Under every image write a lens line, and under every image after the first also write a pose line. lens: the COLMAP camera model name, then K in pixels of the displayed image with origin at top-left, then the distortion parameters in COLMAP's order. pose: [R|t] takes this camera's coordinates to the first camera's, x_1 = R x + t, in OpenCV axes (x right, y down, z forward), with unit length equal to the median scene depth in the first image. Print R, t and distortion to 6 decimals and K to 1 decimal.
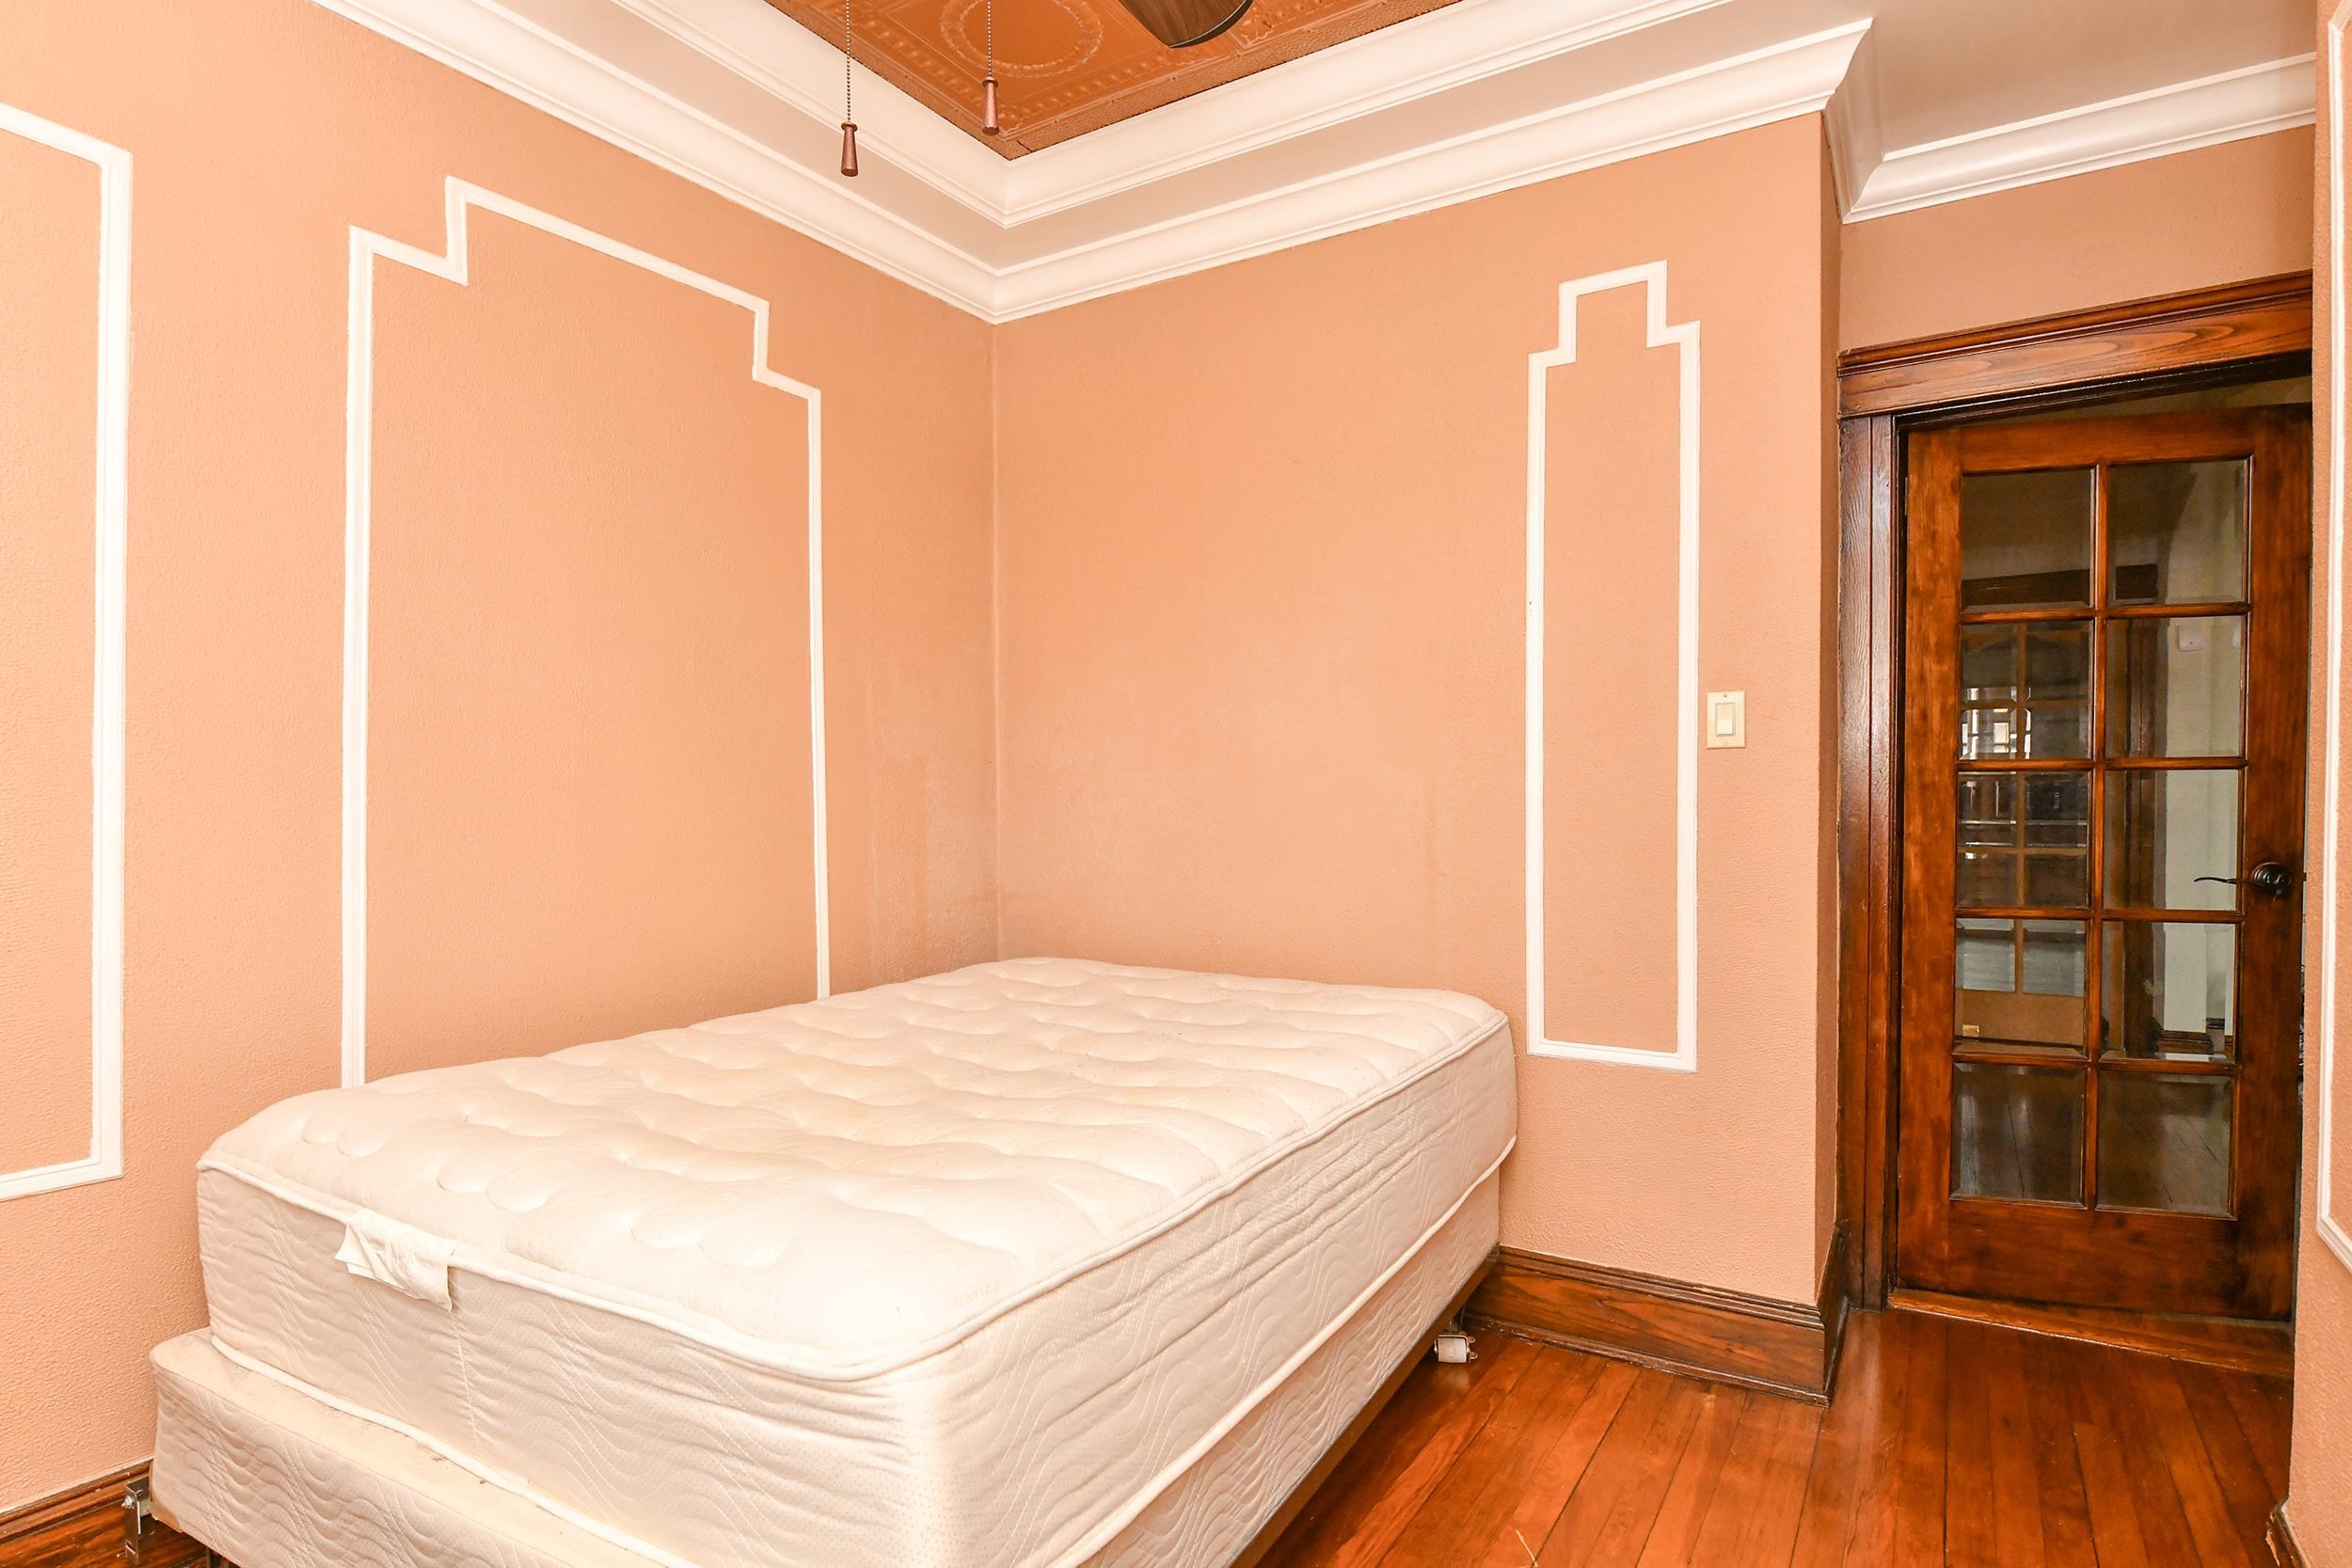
lens RADIAL K [[1161.6, 0, 1162.2], [0, 1161.6, 770.3], [0, 0, 1]] dist [-0.009440, -0.001083]
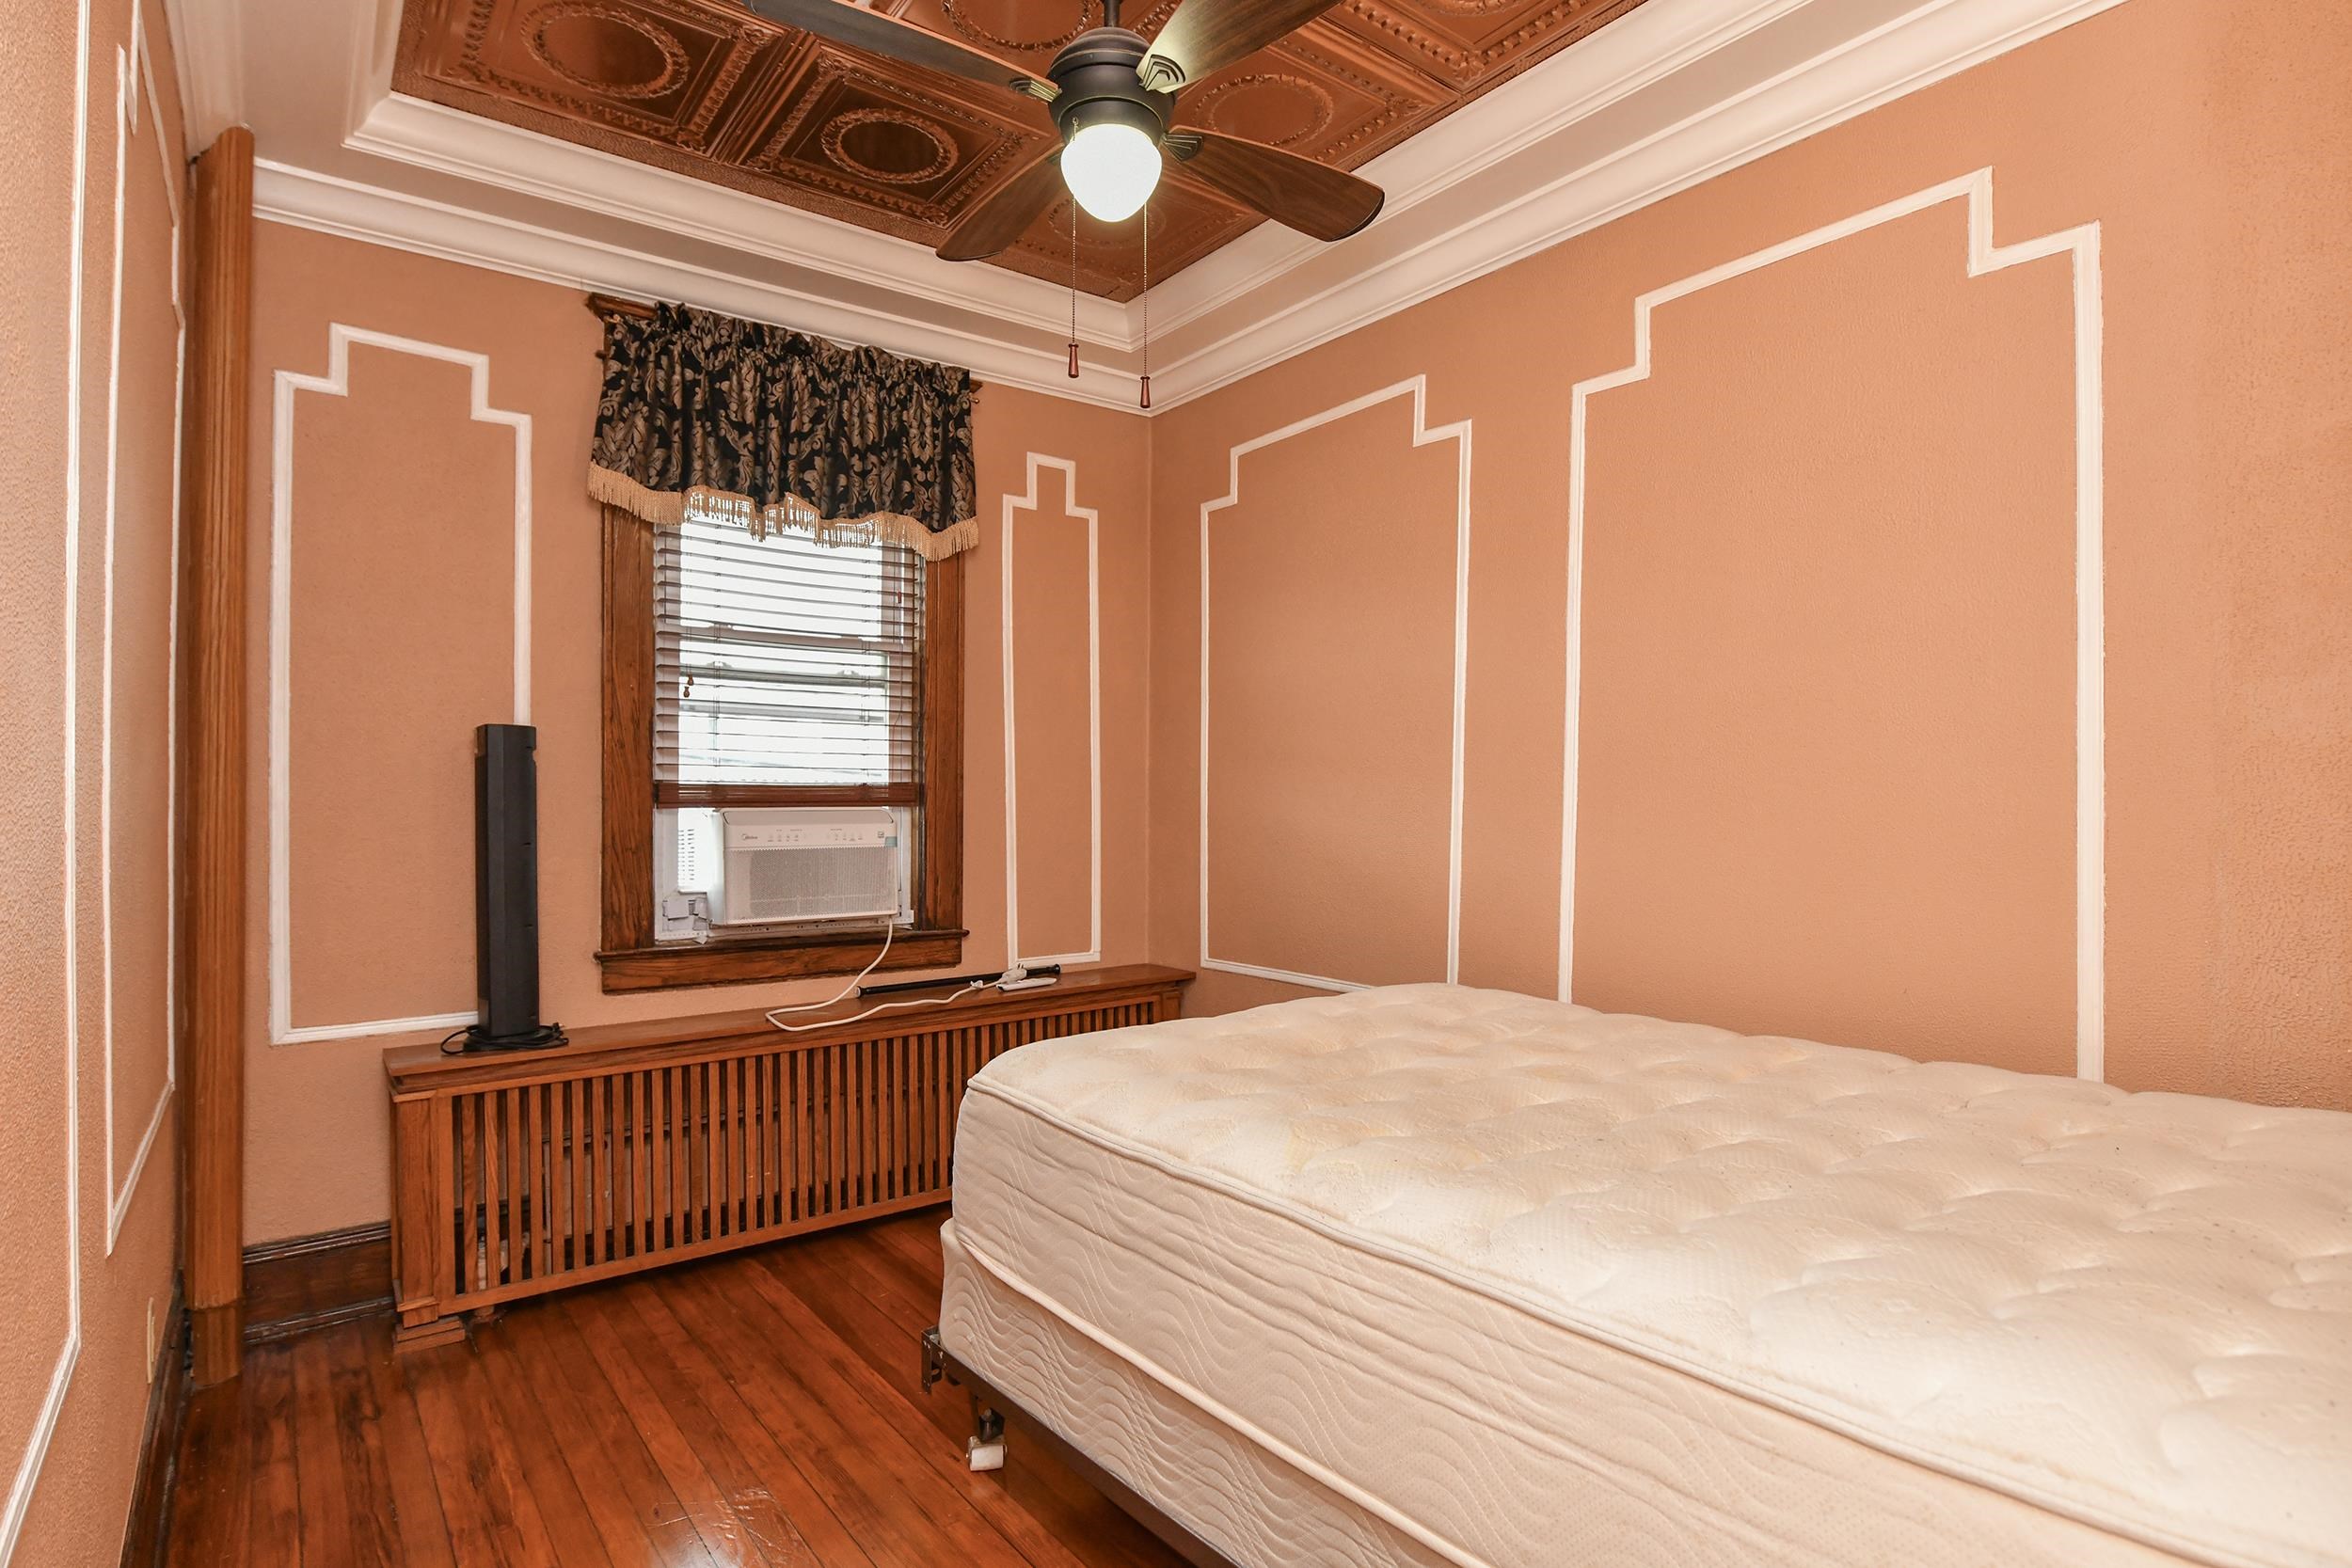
lens RADIAL K [[1161.6, 0, 1162.2], [0, 1161.6, 770.3], [0, 0, 1]] dist [-0.009440, -0.001083]
pose [[-0.311784, -0.014468, -0.950043, 0.739200], [0.020040, 0.999562, -0.021798, 0.011977], [0.949942, -0.025836, -0.311357, 0.916481]]
